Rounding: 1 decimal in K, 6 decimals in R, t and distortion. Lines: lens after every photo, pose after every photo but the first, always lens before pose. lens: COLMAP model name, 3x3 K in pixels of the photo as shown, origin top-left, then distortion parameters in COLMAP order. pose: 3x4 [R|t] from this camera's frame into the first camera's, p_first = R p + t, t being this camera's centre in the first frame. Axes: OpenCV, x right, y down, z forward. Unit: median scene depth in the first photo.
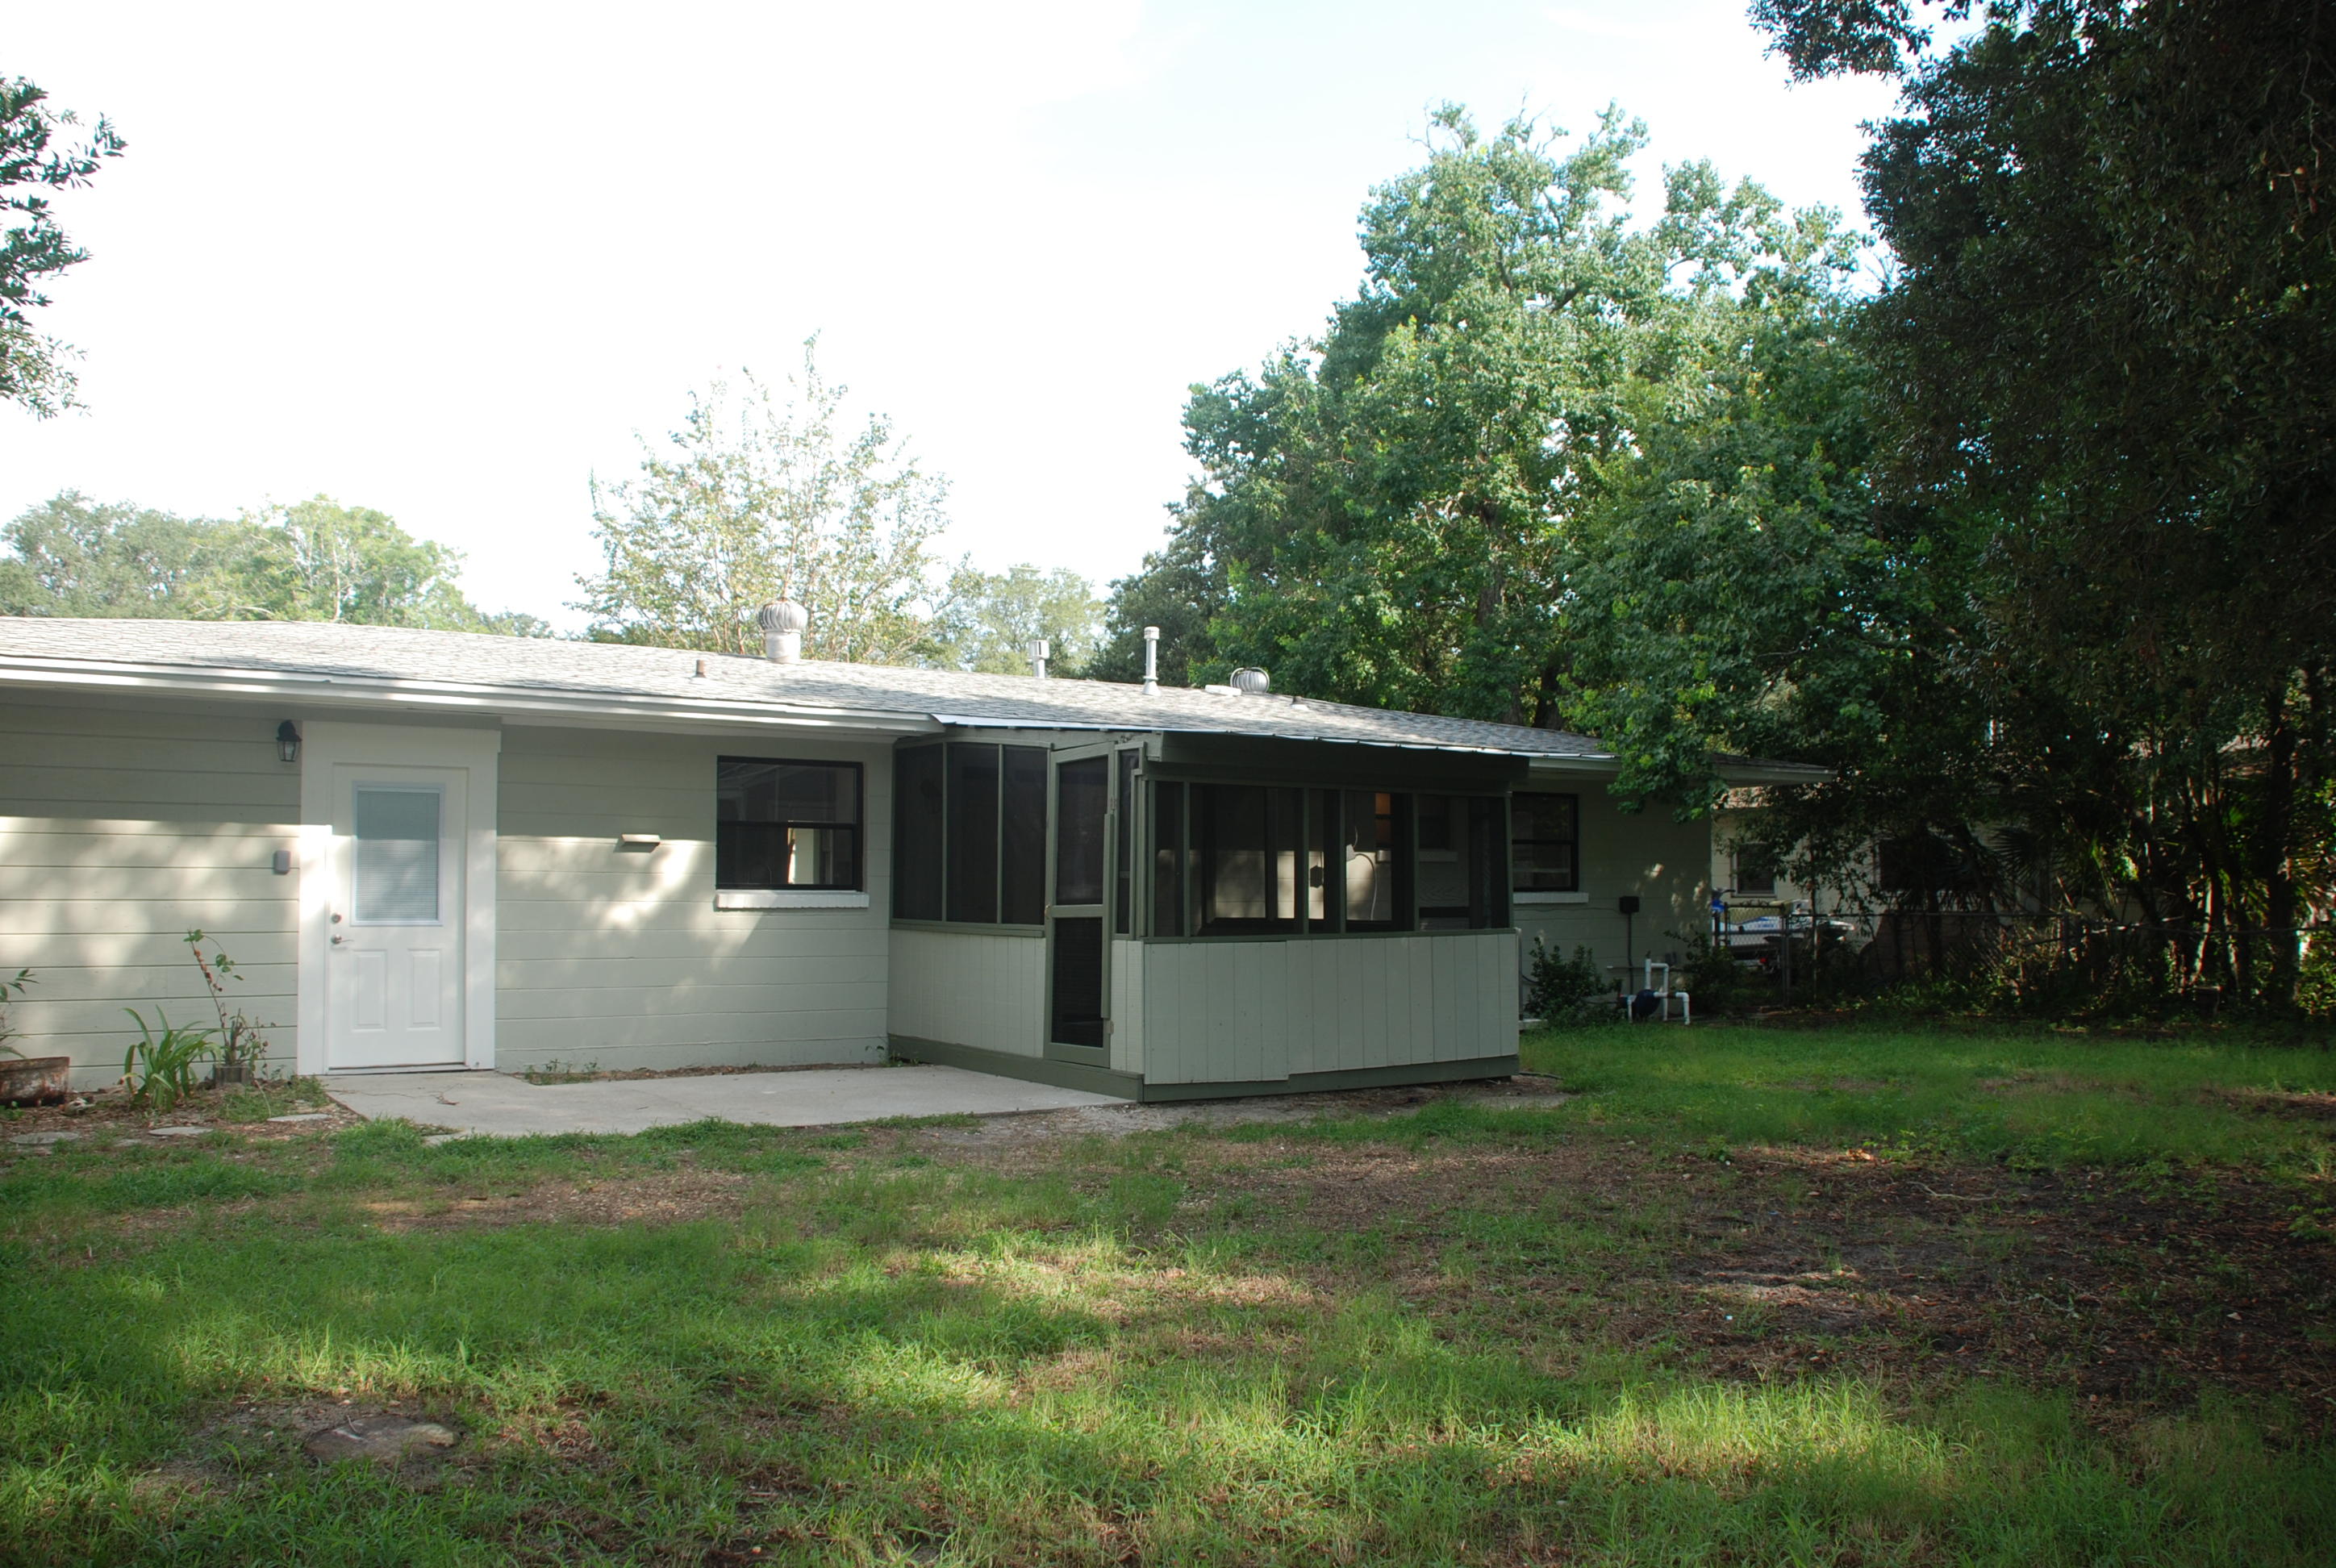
lens RADIAL K [[1809.5, 0, 1169.7], [0, 1809.5, 791.5], [0, 0, 1]] dist [-0.141888, 0.076658]
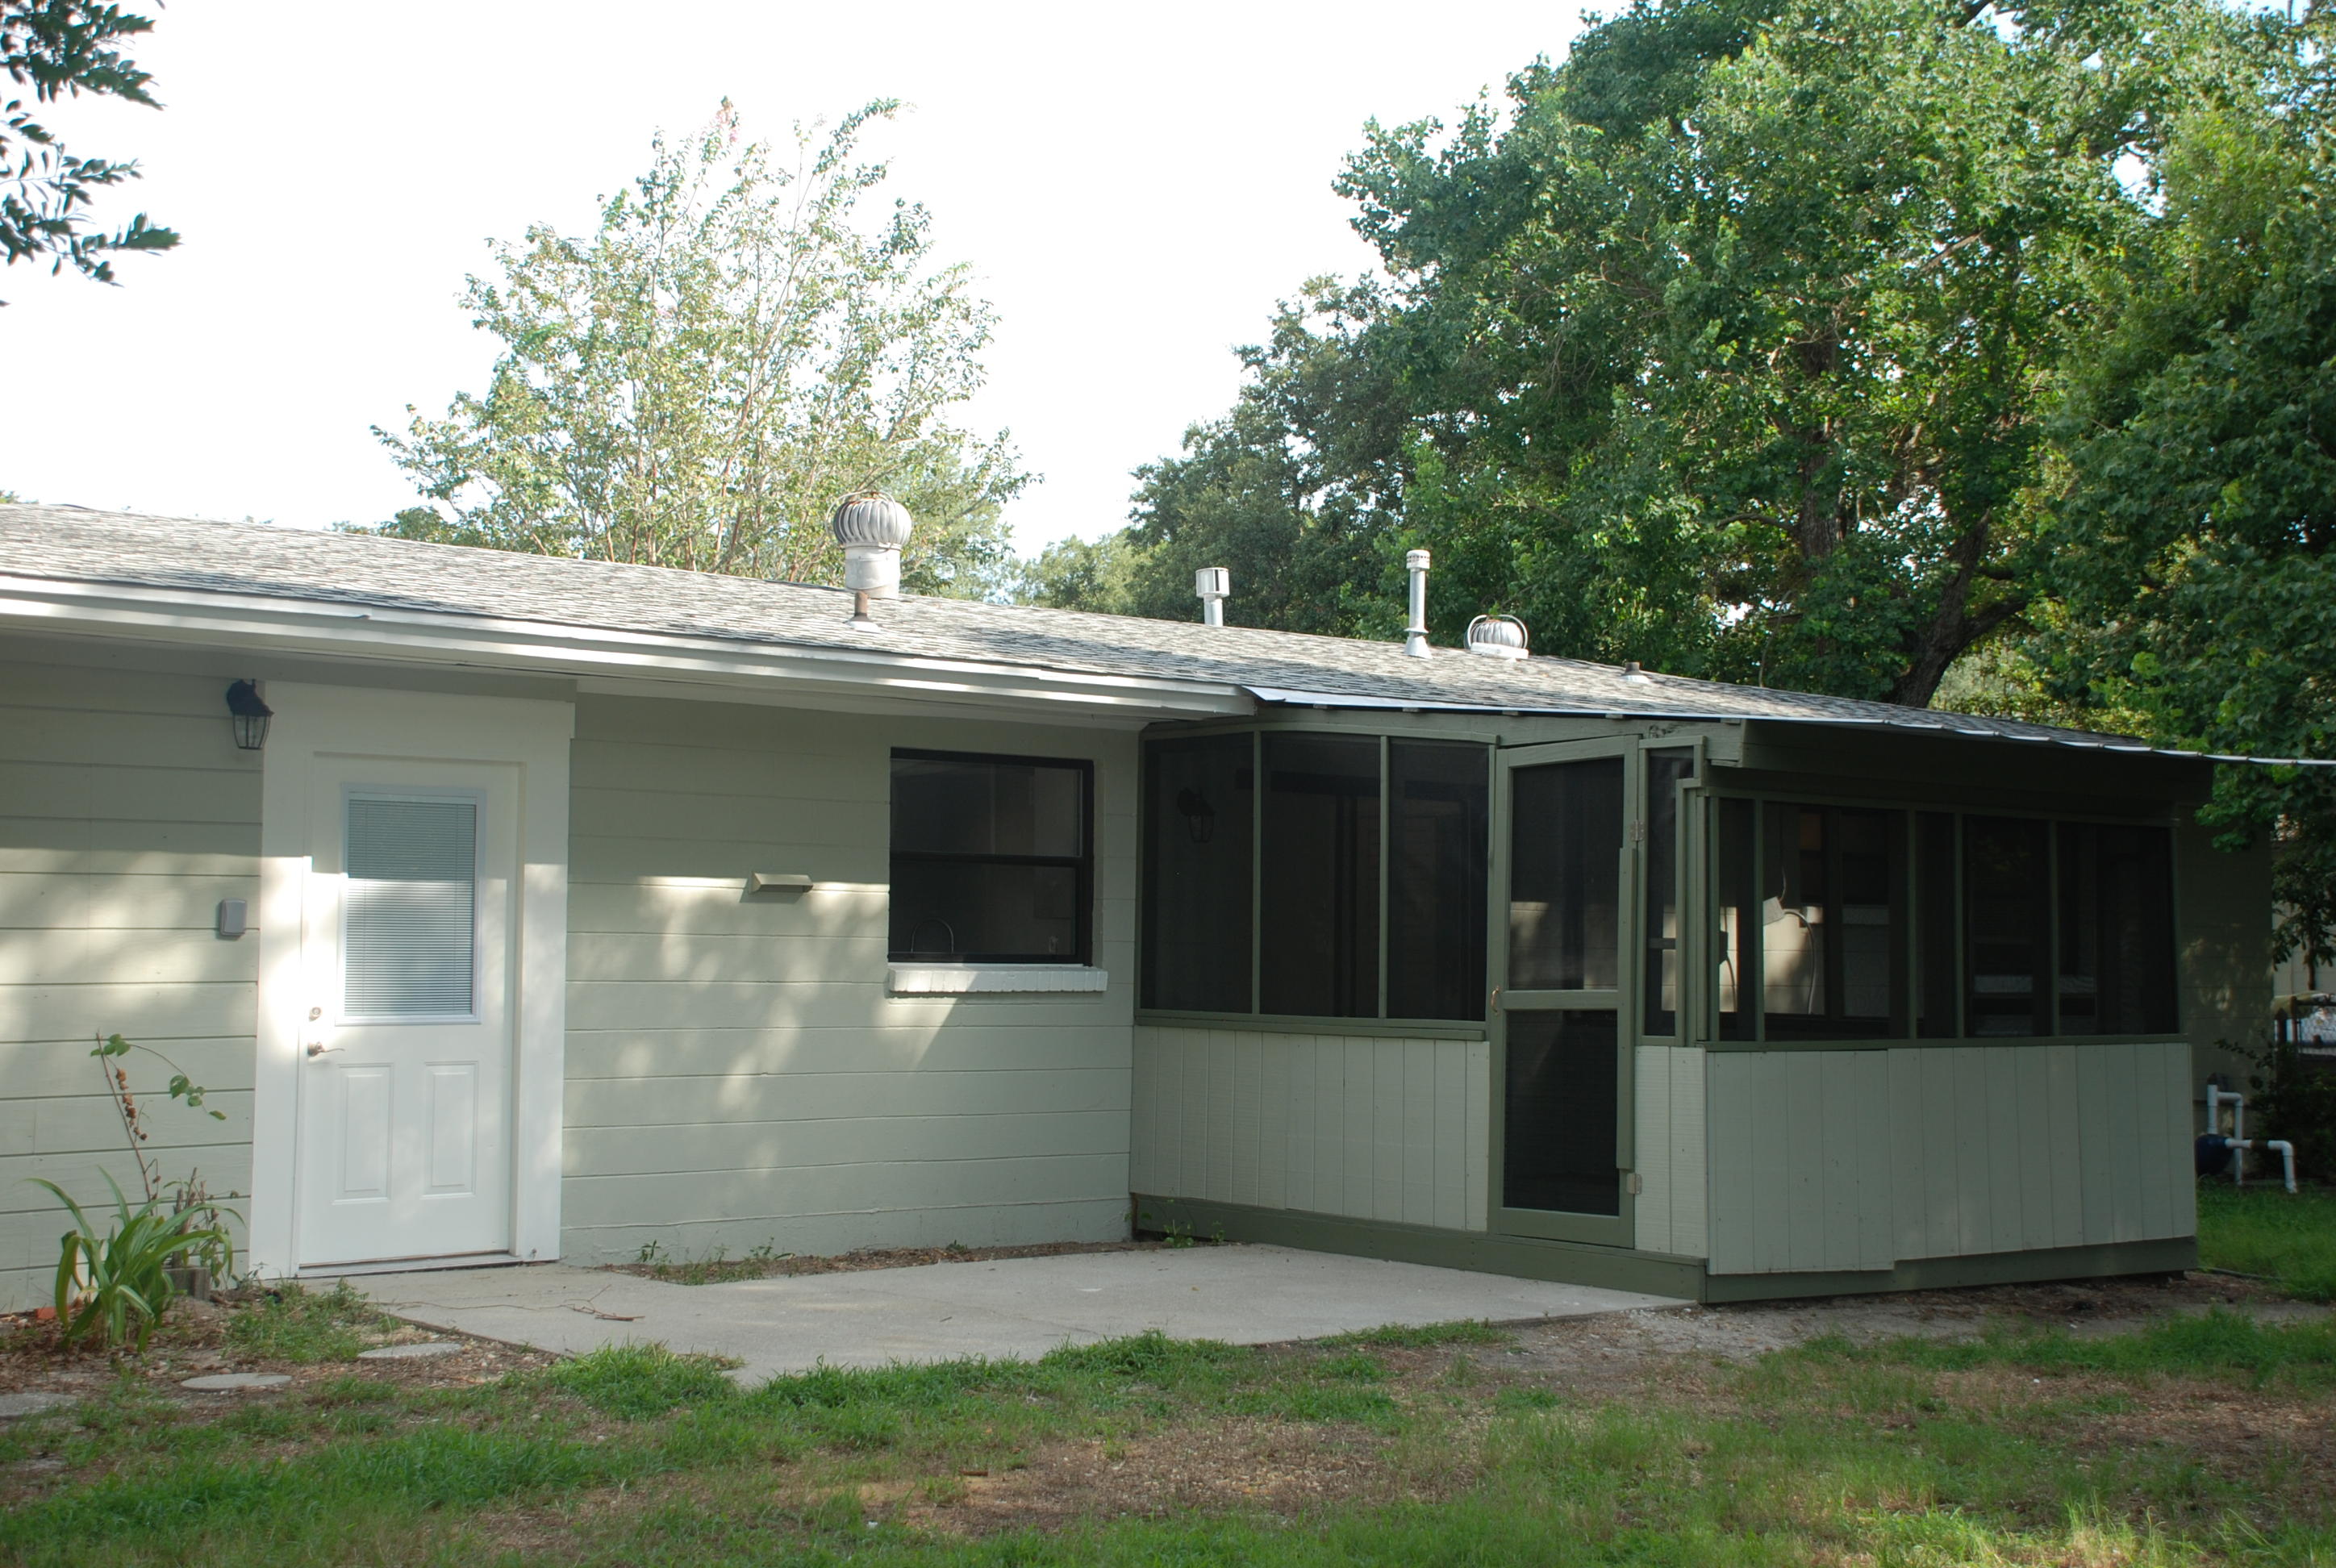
lens RADIAL K [[2905.3, 0, 1168.5], [0, 2905.3, 775.6], [0, 0, 1]] dist [0.149551, 0.000000]
pose [[0.997588, 0.011094, 0.068516, -0.244889], [-0.010431, 0.999895, -0.010026, -0.001159], [-0.068621, 0.009287, 0.997600, -0.017944]]
